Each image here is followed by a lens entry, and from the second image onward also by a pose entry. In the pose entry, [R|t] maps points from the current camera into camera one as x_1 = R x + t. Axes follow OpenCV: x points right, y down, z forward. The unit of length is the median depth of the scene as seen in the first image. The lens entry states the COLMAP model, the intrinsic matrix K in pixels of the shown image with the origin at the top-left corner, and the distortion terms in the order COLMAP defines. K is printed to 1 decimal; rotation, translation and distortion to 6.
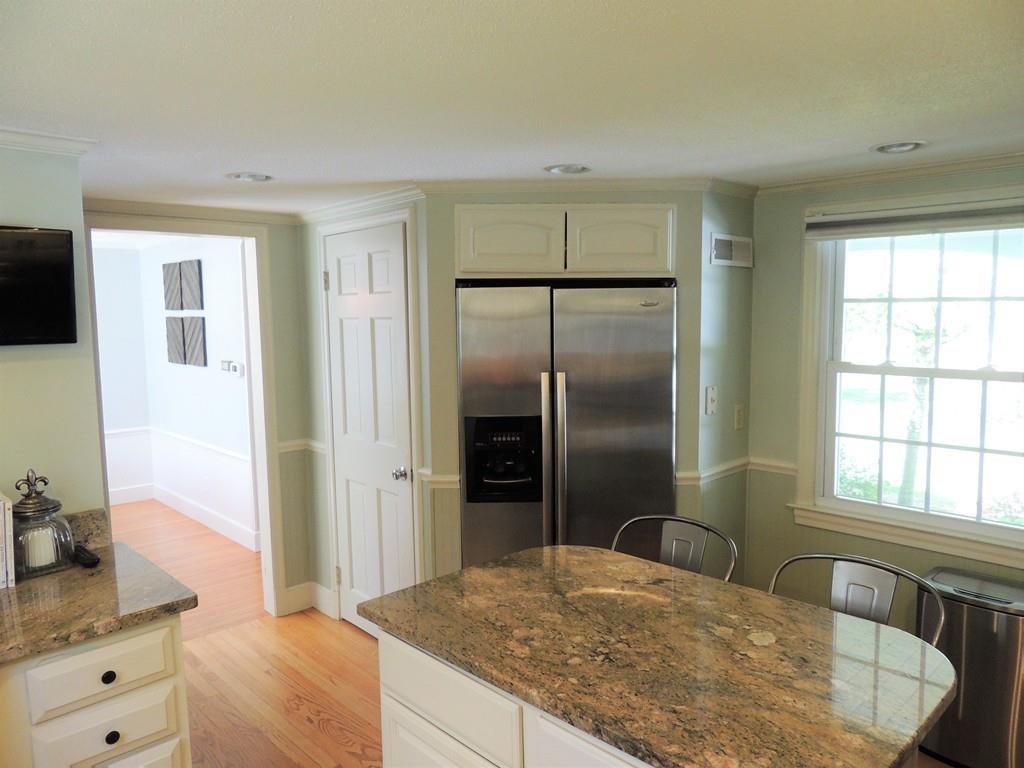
lens RADIAL K [[714.1, 0, 507.0], [0, 714.1, 385.6], [0, 0, 1]] dist [-0.021603, -0.000835]
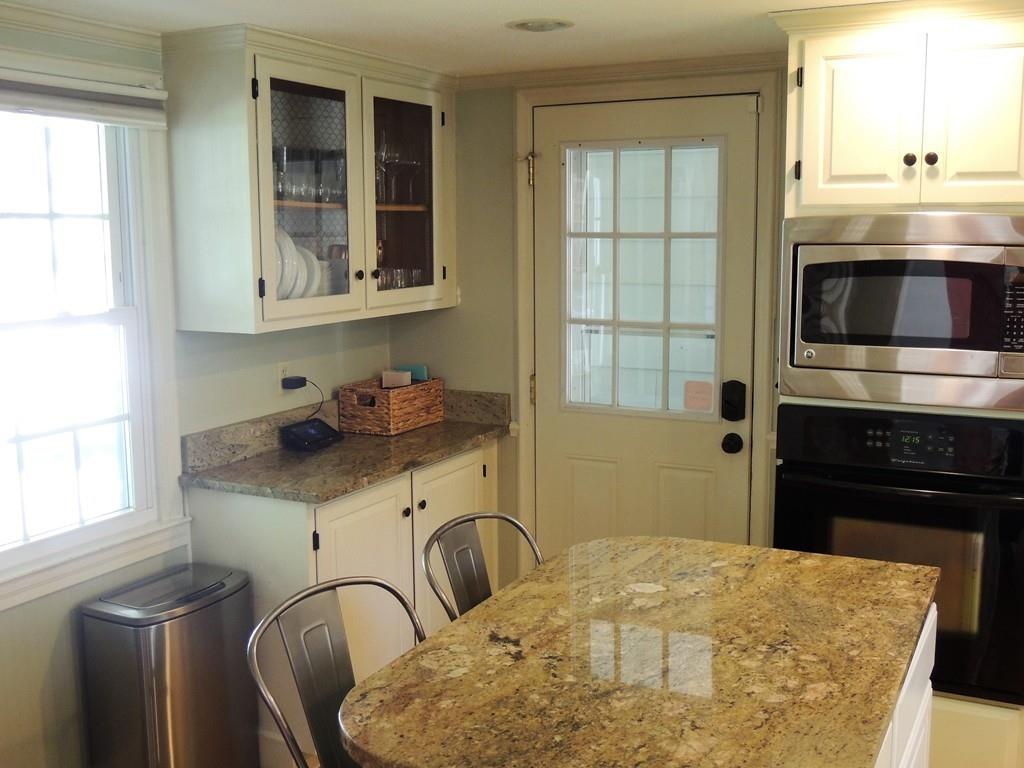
lens RADIAL K [[1108.5, 0, 509.6], [0, 1108.5, 378.5], [0, 0, 1]] dist [-0.024245, 0.000000]
pose [[-0.332445, -0.111168, 0.936548, -0.855296], [0.105636, 0.982391, 0.154107, -0.138053], [-0.937188, 0.150165, -0.314848, 1.539902]]
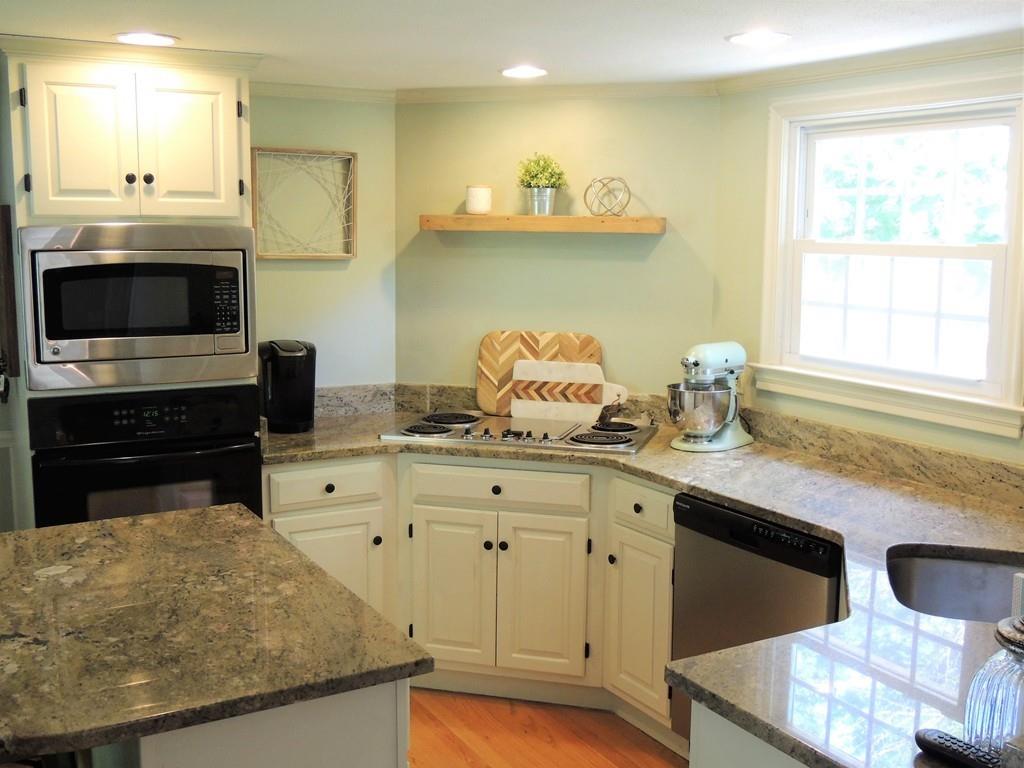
lens RADIAL K [[1108.5, 0, 519.6], [0, 1108.5, 390.8], [0, 0, 1]] dist [-0.024245, 0.000000]
pose [[-0.971415, -0.027970, 0.235735, -0.608438], [0.030690, 0.969904, 0.241544, -0.229591], [-0.235396, 0.241874, -0.941321, 2.186987]]
